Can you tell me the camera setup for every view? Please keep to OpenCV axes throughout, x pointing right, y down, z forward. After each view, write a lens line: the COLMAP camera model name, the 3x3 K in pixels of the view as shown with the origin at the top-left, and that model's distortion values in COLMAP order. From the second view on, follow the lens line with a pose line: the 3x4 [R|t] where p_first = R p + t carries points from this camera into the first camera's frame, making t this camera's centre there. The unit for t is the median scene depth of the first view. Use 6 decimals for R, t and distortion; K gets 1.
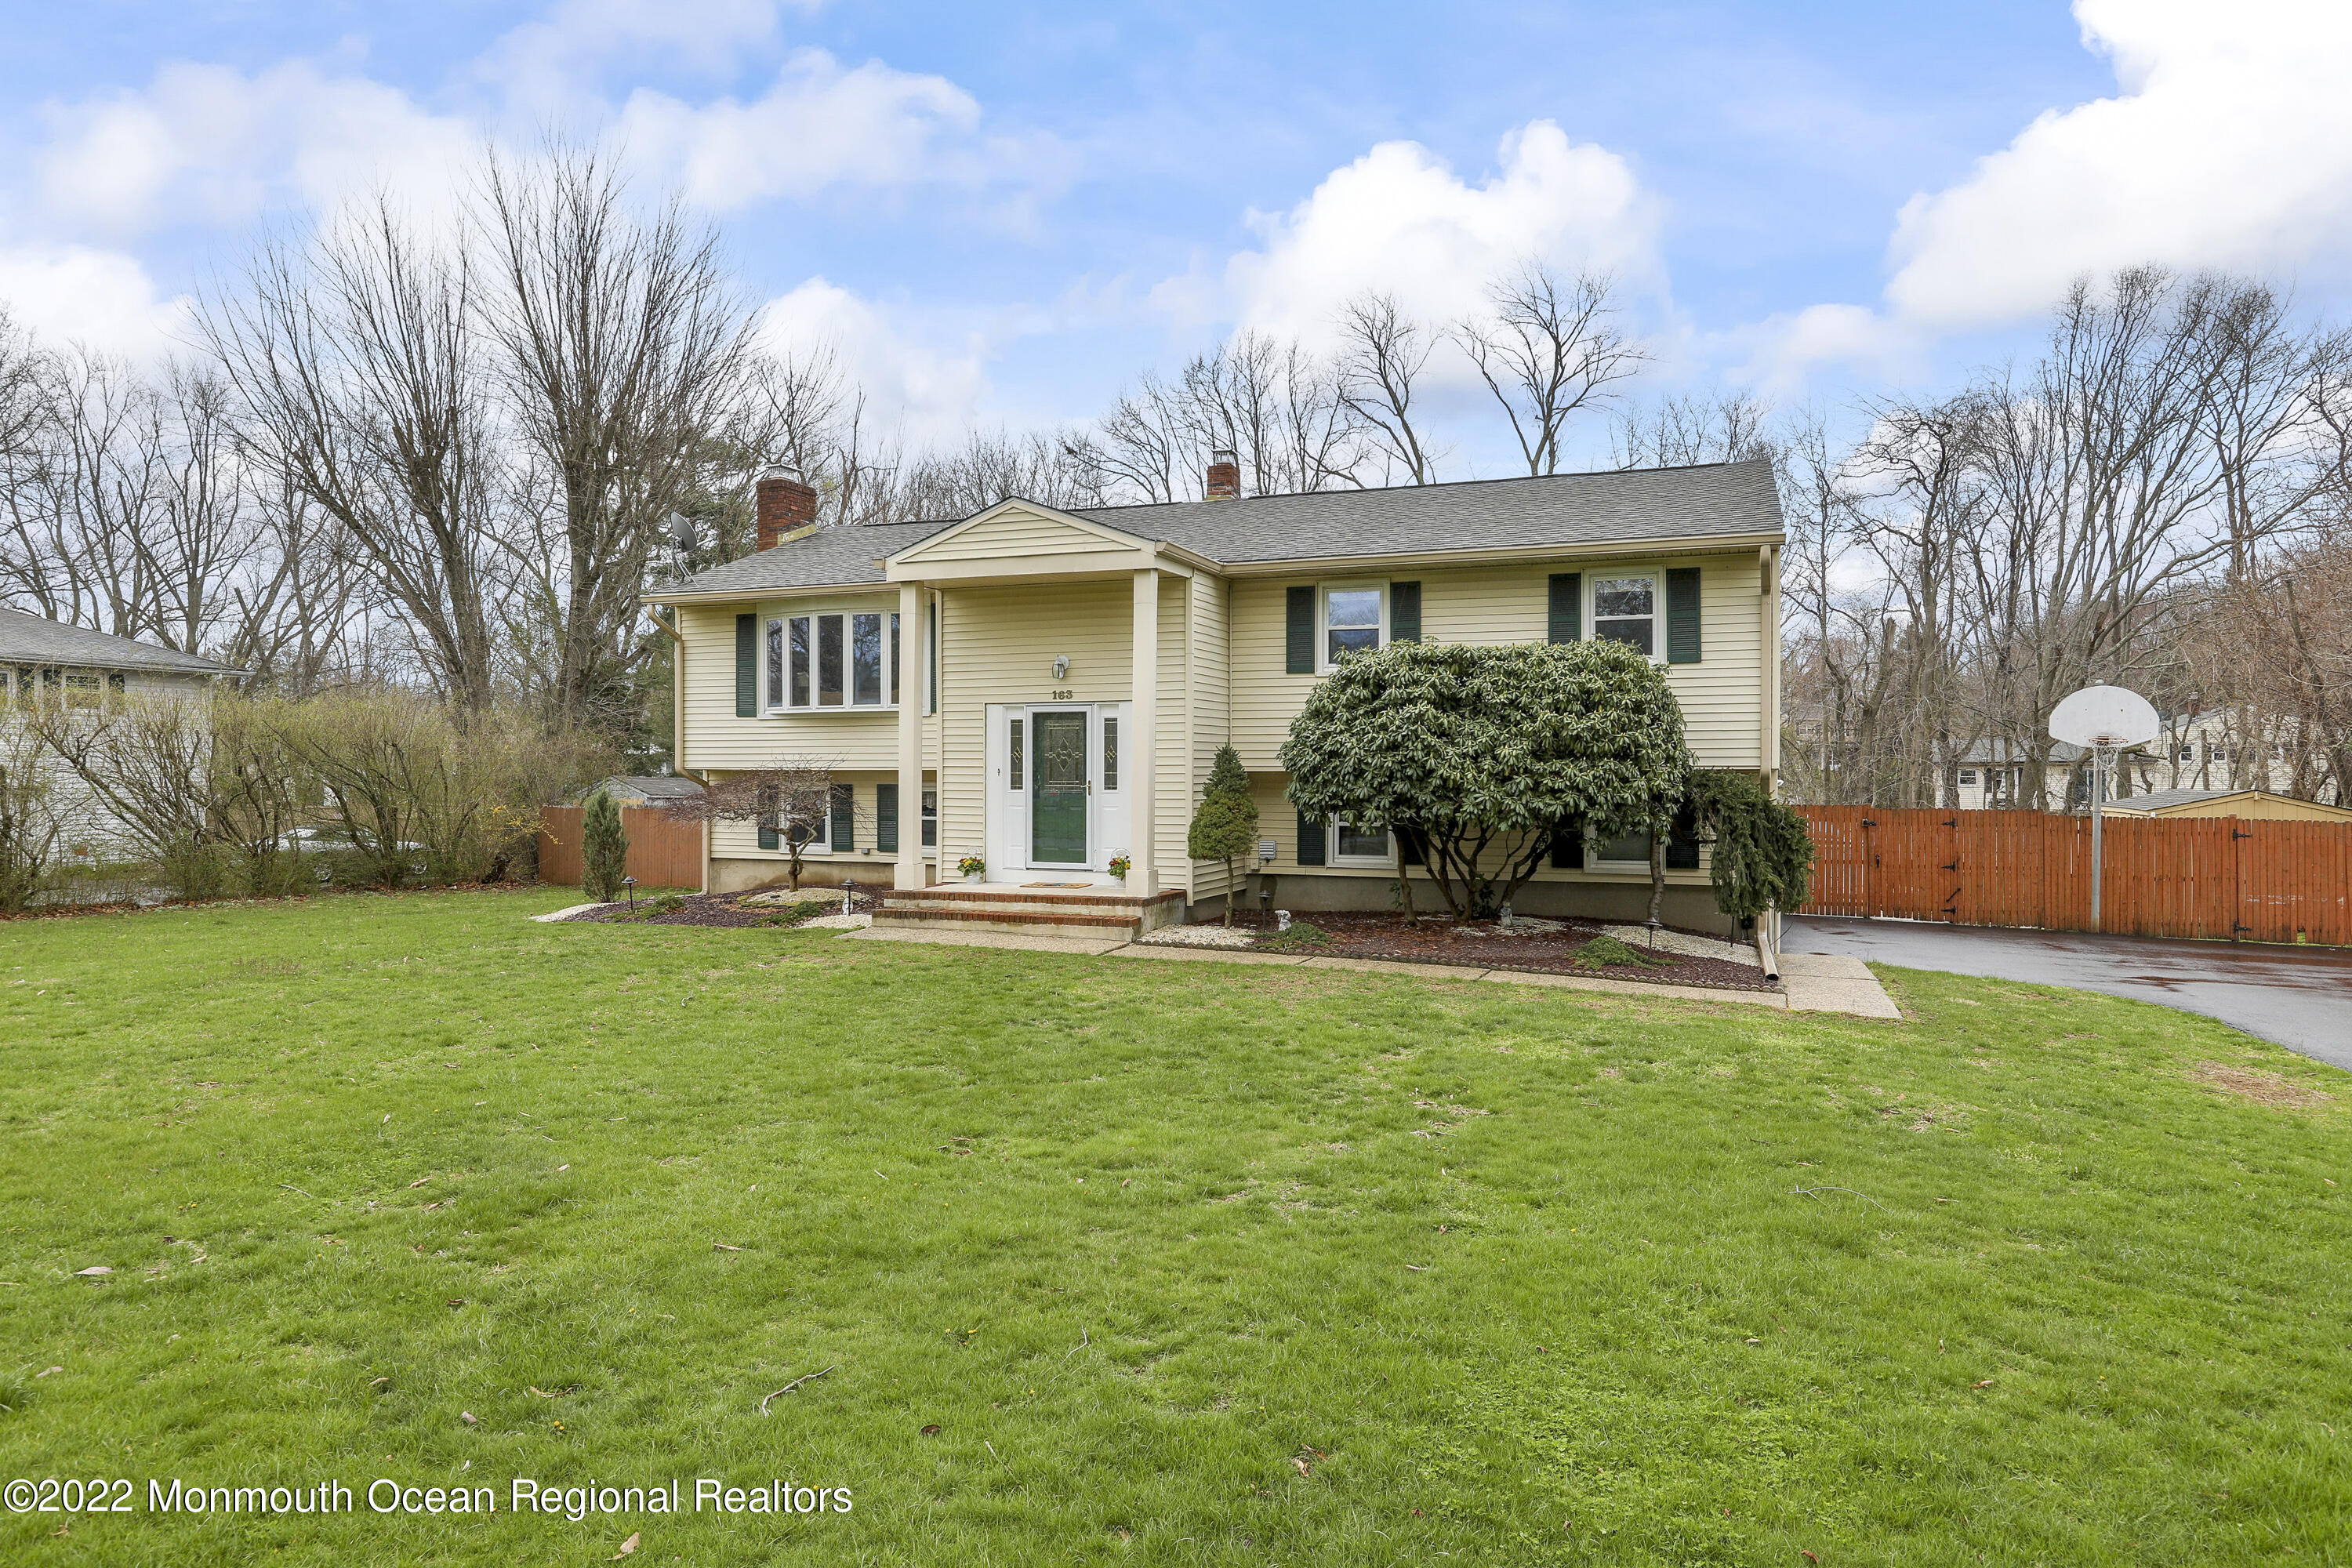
lens RADIAL K [[1539.4, 0, 1197.9], [0, 1539.4, 758.9], [0, 0, 1]] dist [-0.034222, 0.003224]
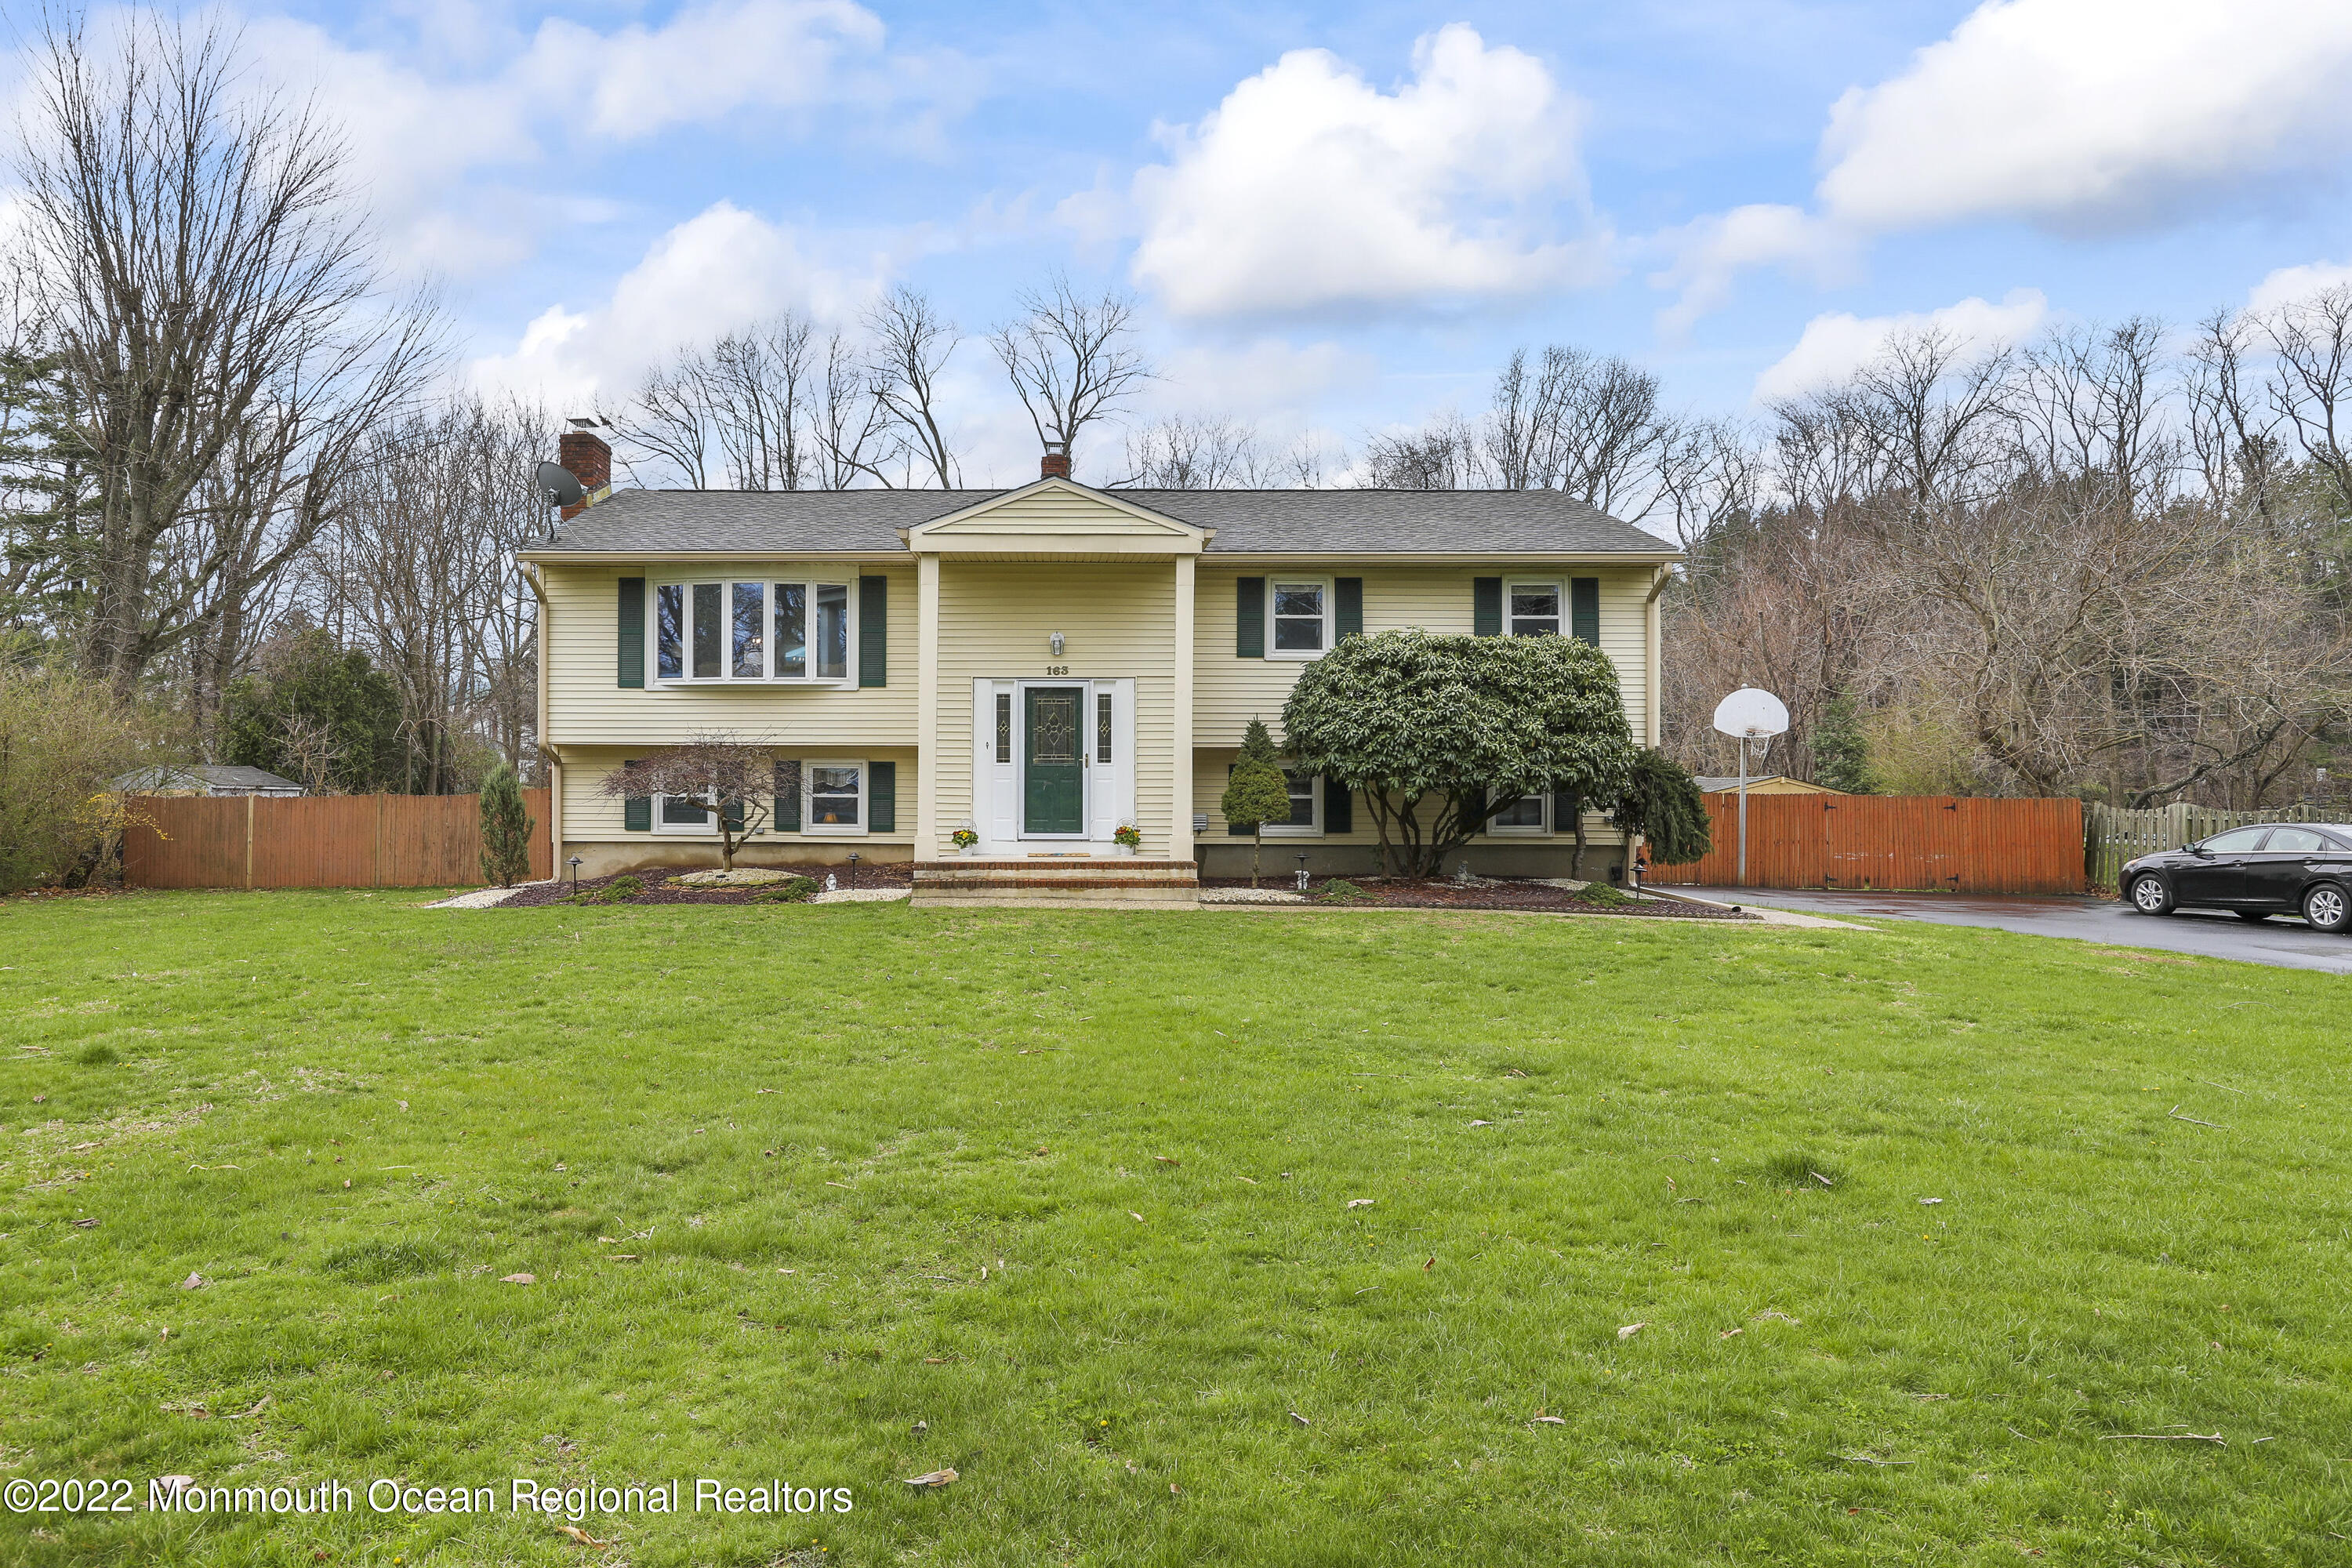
lens RADIAL K [[1539.4, 0, 1107.0], [0, 1539.4, 774.6], [0, 0, 1]] dist [-0.034222, 0.003224]
pose [[0.921037, -0.000699, 0.389474, -0.459106], [-0.003181, 0.999952, 0.009318, 0.018320], [-0.389462, -0.009821, 0.920990, 0.034195]]
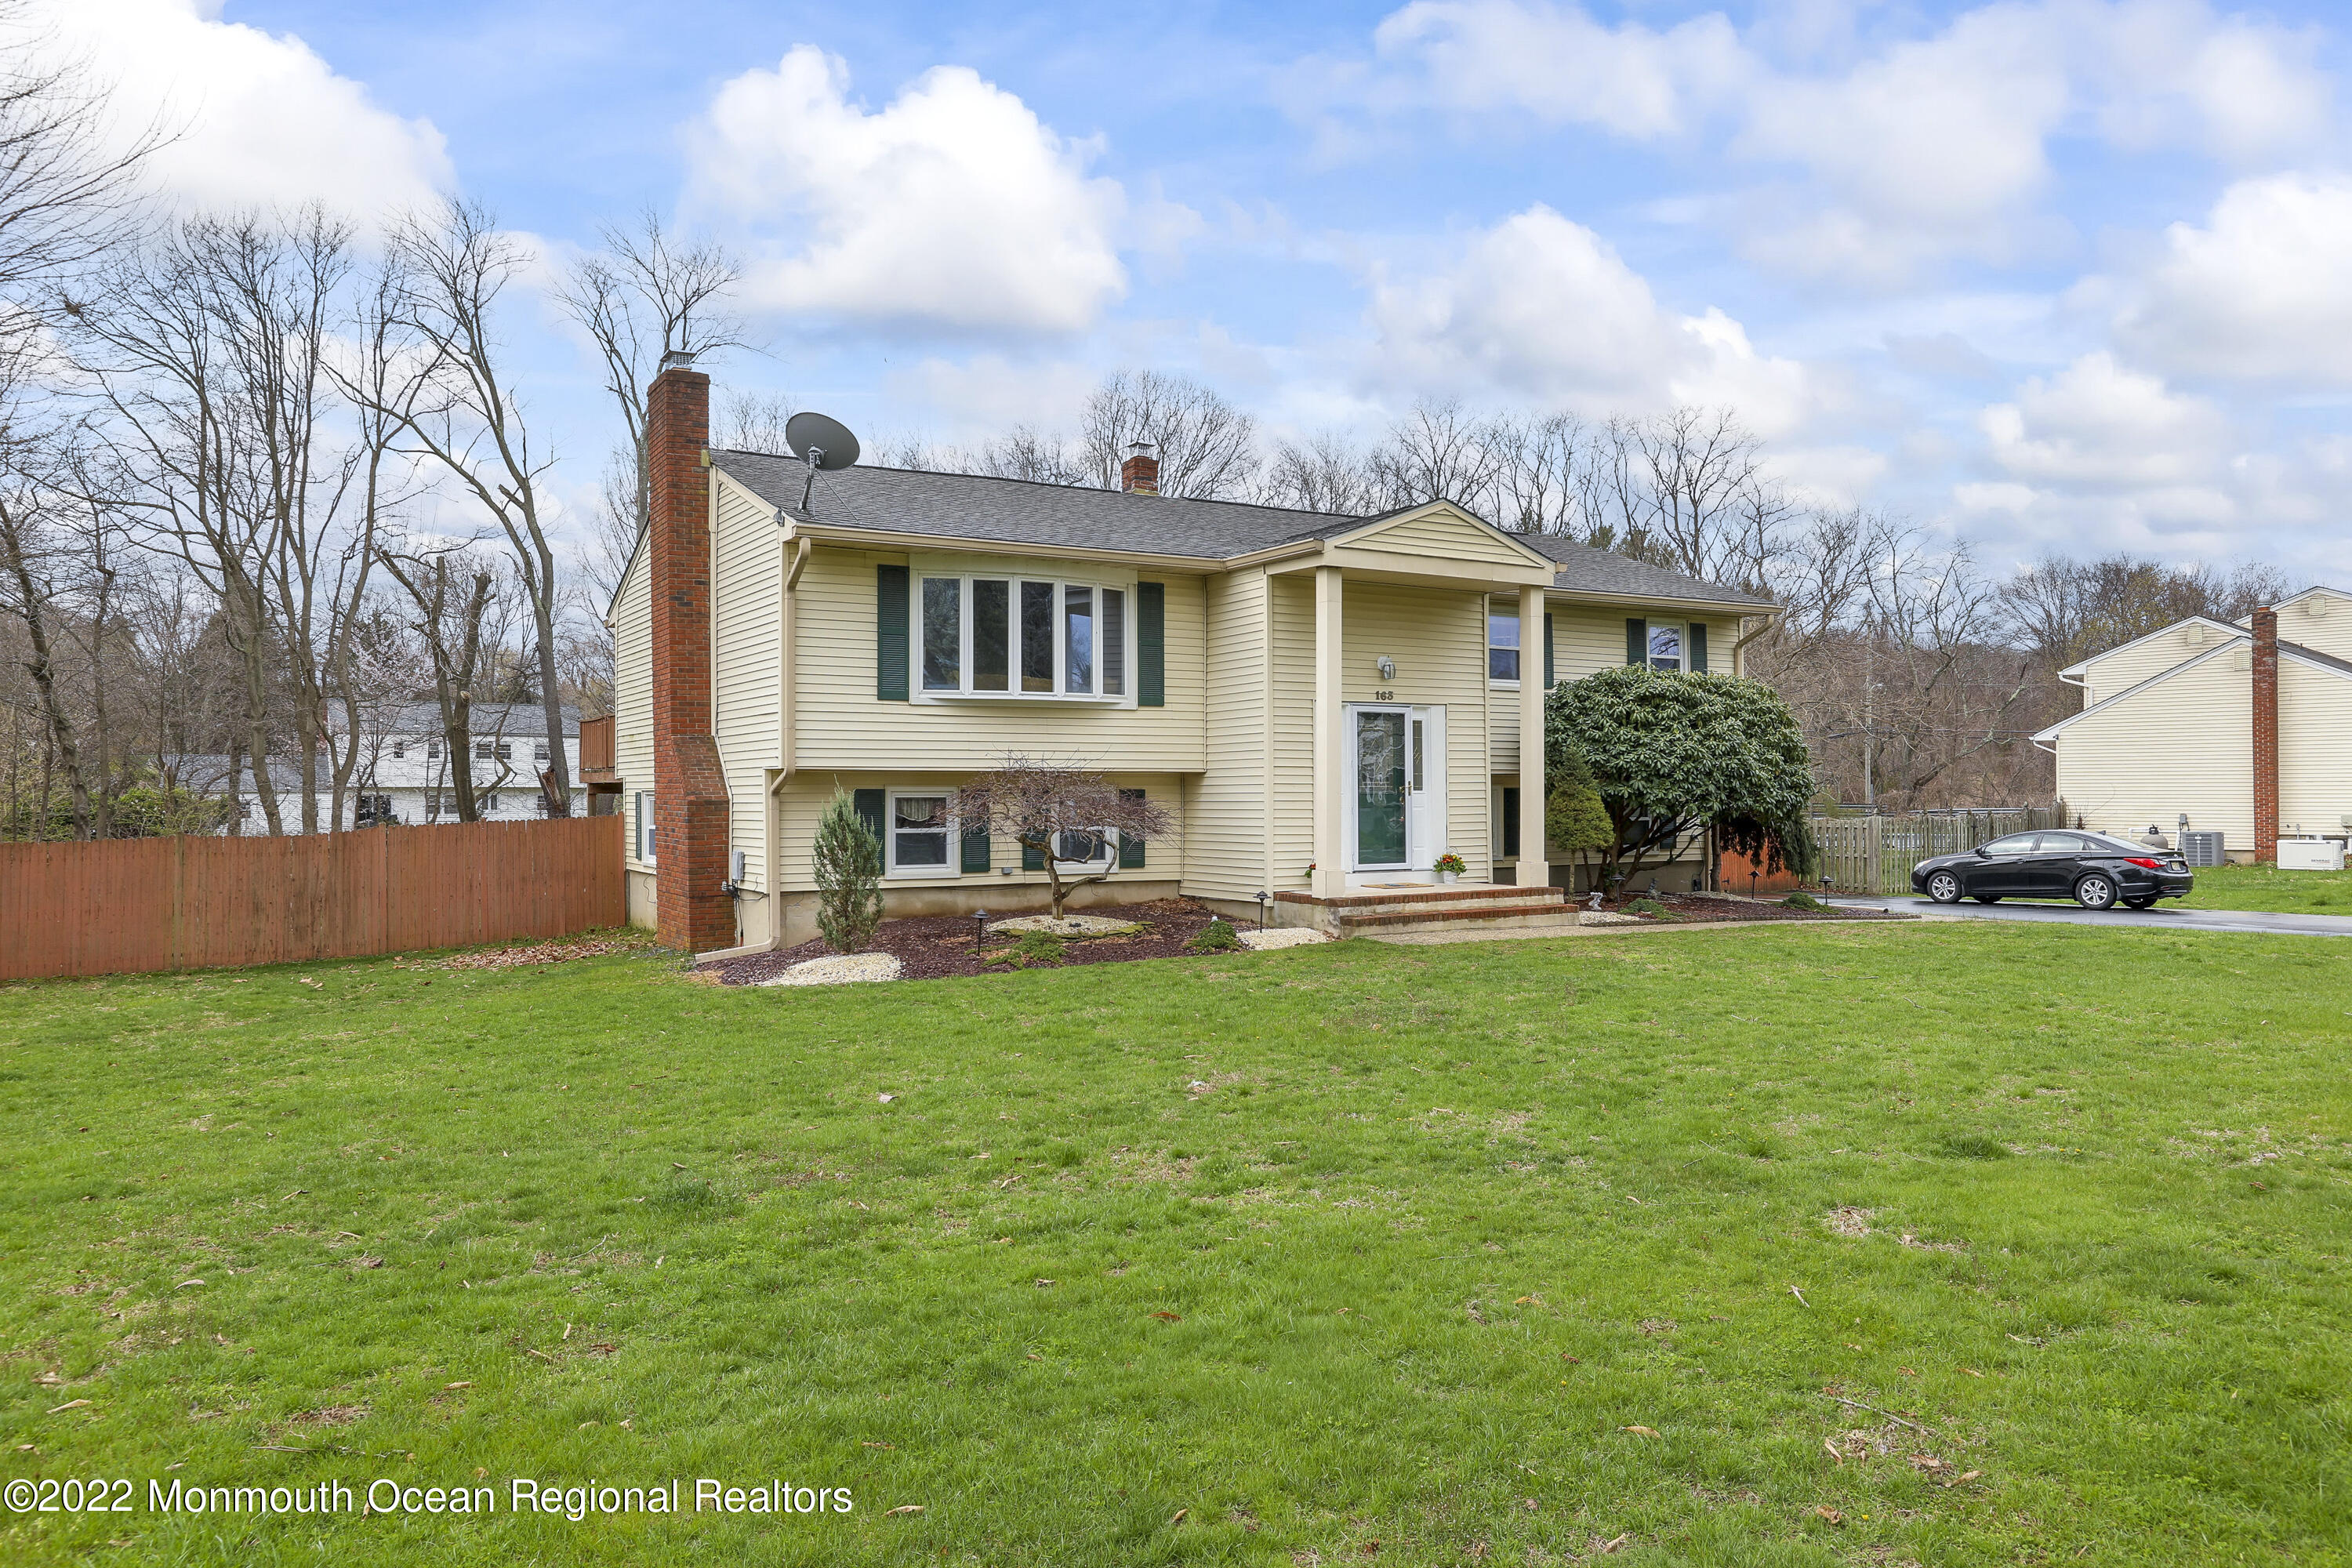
lens RADIAL K [[1633.0, 0, 1301.8], [0, 1633.0, 764.9], [0, 0, 1]] dist [-0.026961, 0.000392]
pose [[0.574052, 0.007427, 0.818785, -0.986535], [-0.003468, 0.999972, -0.006639, 0.010724], [-0.818812, 0.000972, 0.574061, 0.433603]]
